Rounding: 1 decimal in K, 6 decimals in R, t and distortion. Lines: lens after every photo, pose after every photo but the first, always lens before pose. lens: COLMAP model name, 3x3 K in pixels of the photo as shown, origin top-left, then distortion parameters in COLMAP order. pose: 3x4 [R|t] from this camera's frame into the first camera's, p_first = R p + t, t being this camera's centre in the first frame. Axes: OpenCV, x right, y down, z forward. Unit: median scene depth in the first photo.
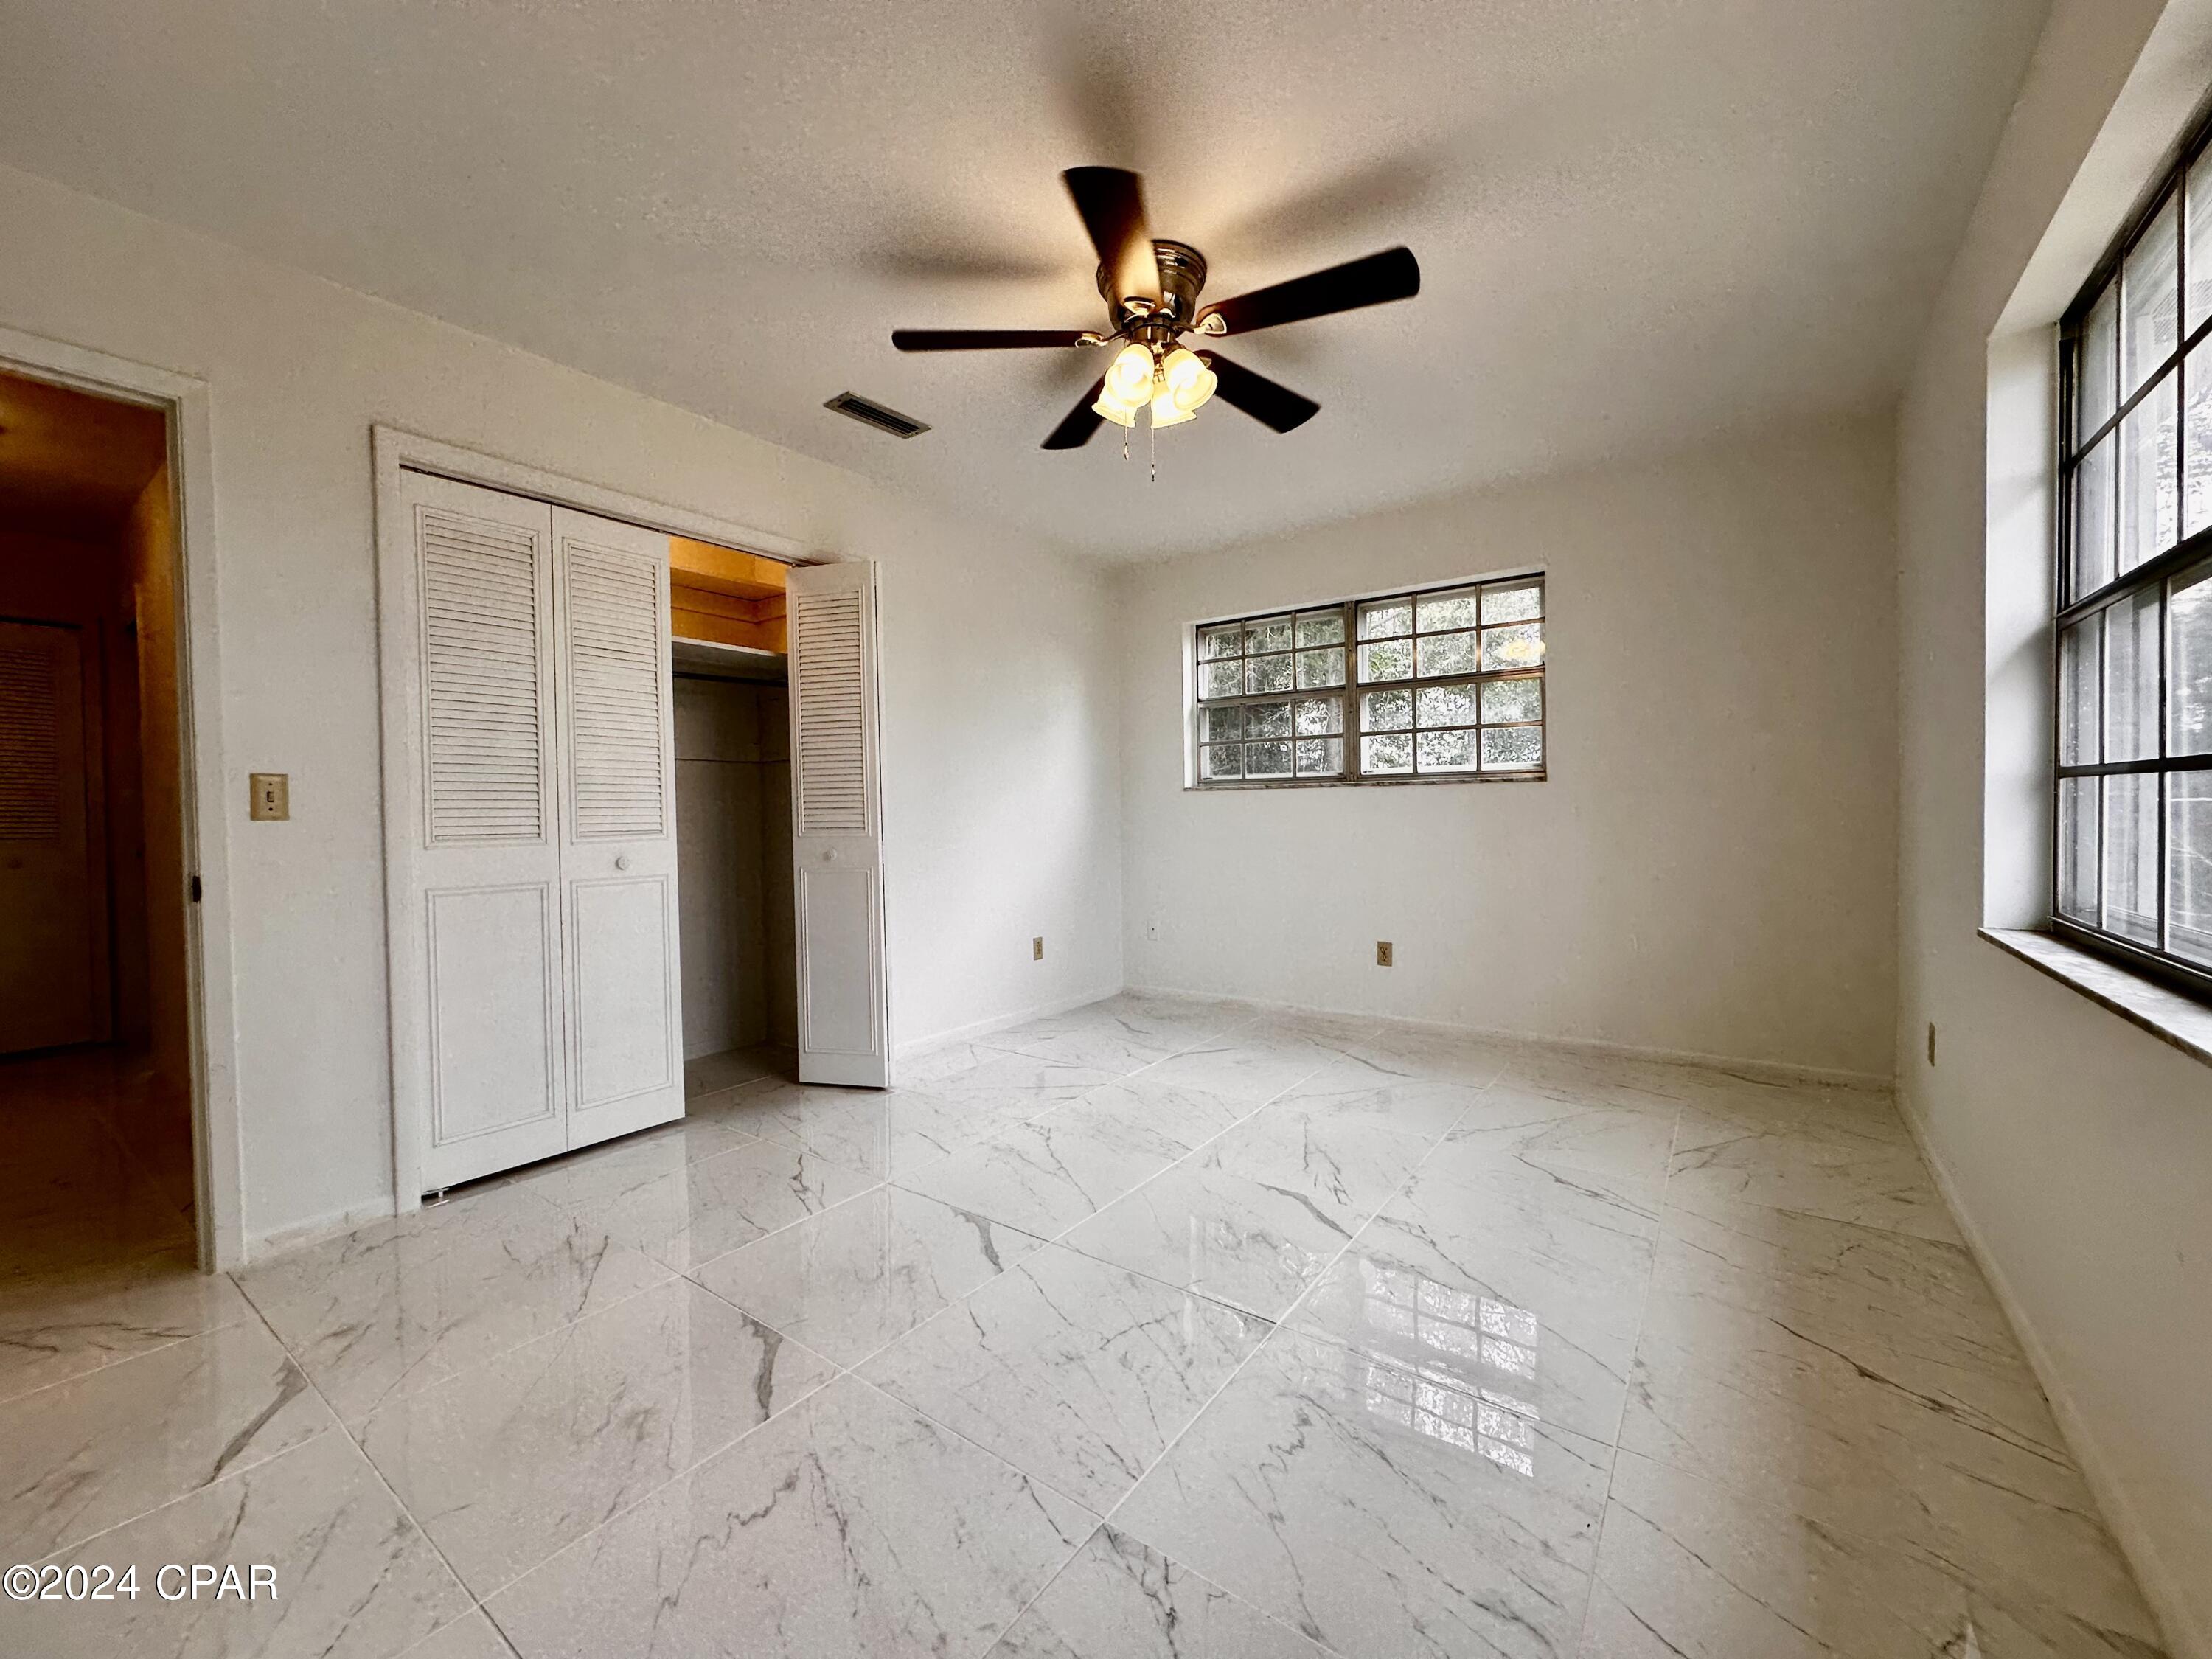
lens RADIAL K [[881.7, 0, 1107.4], [0, 881.7, 829.2], [0, 0, 1]] dist [-0.003268, 0.000304]
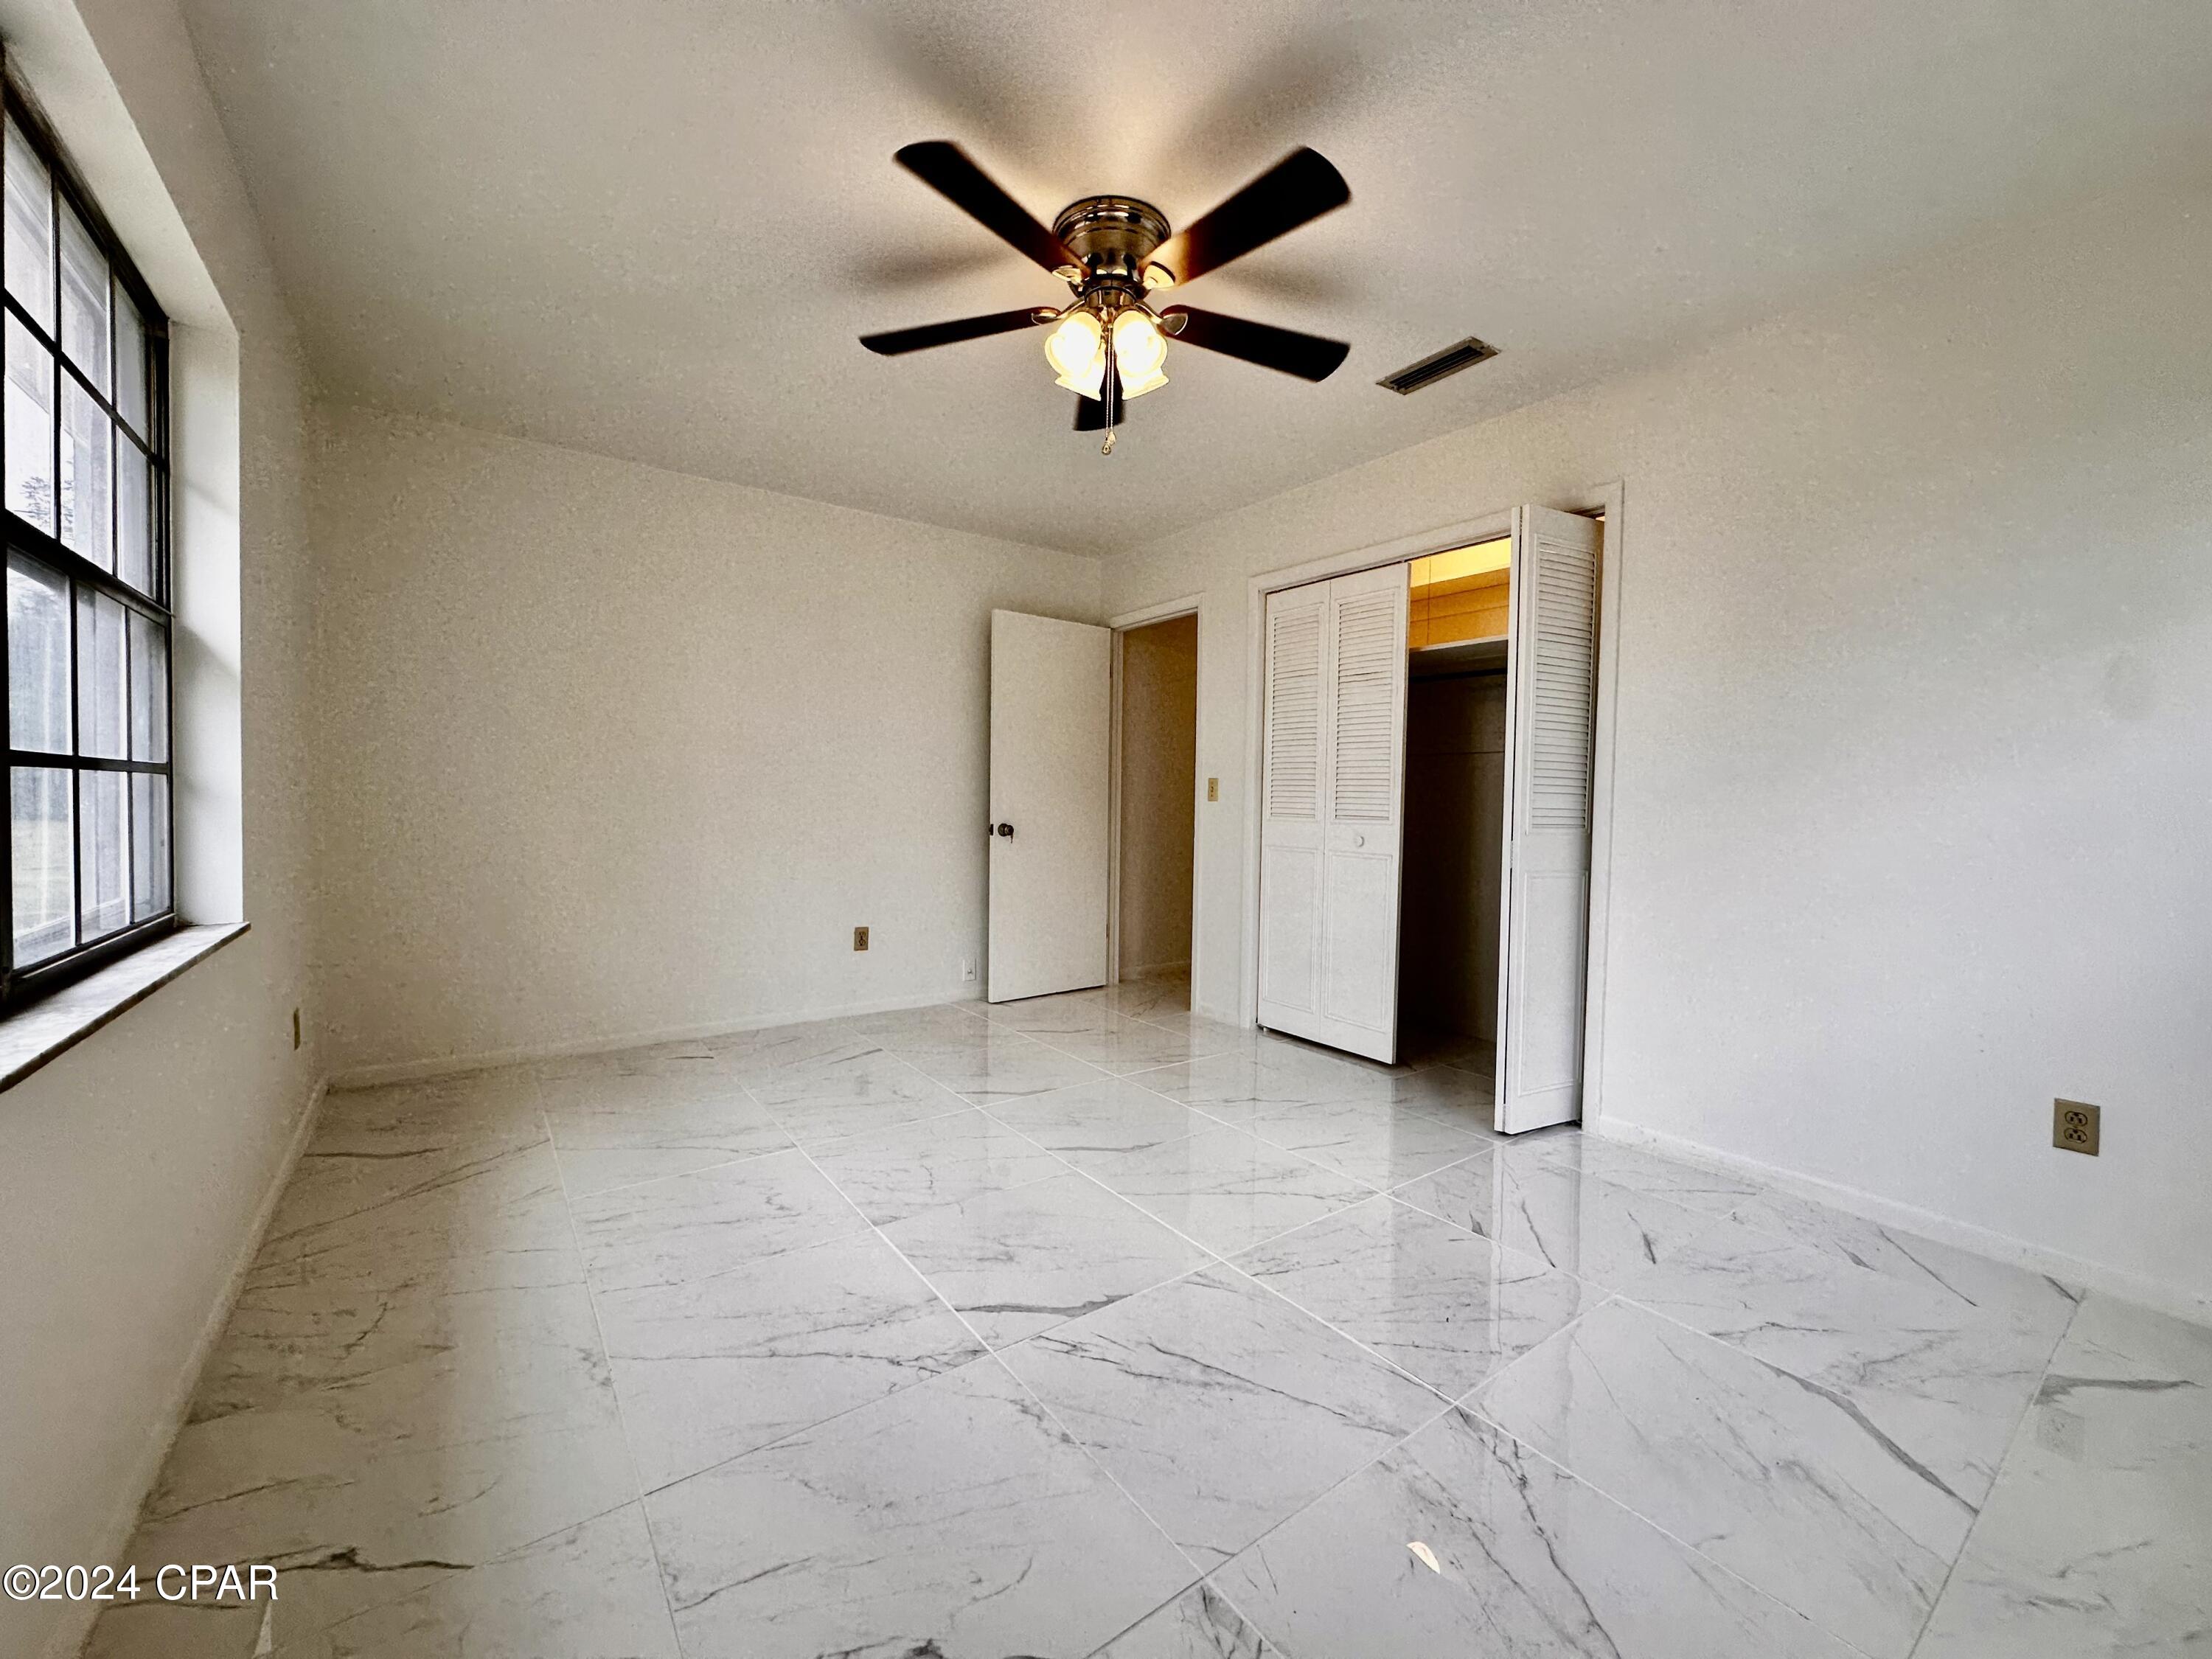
lens RADIAL K [[881.7, 0, 1107.4], [0, 881.7, 829.2], [0, 0, 1]] dist [-0.003268, 0.000304]
pose [[-0.310582, 0.043064, -0.949570, 0.891585], [-0.030437, 0.998010, 0.055216, -0.043993], [0.950059, 0.046051, -0.308654, 1.207826]]
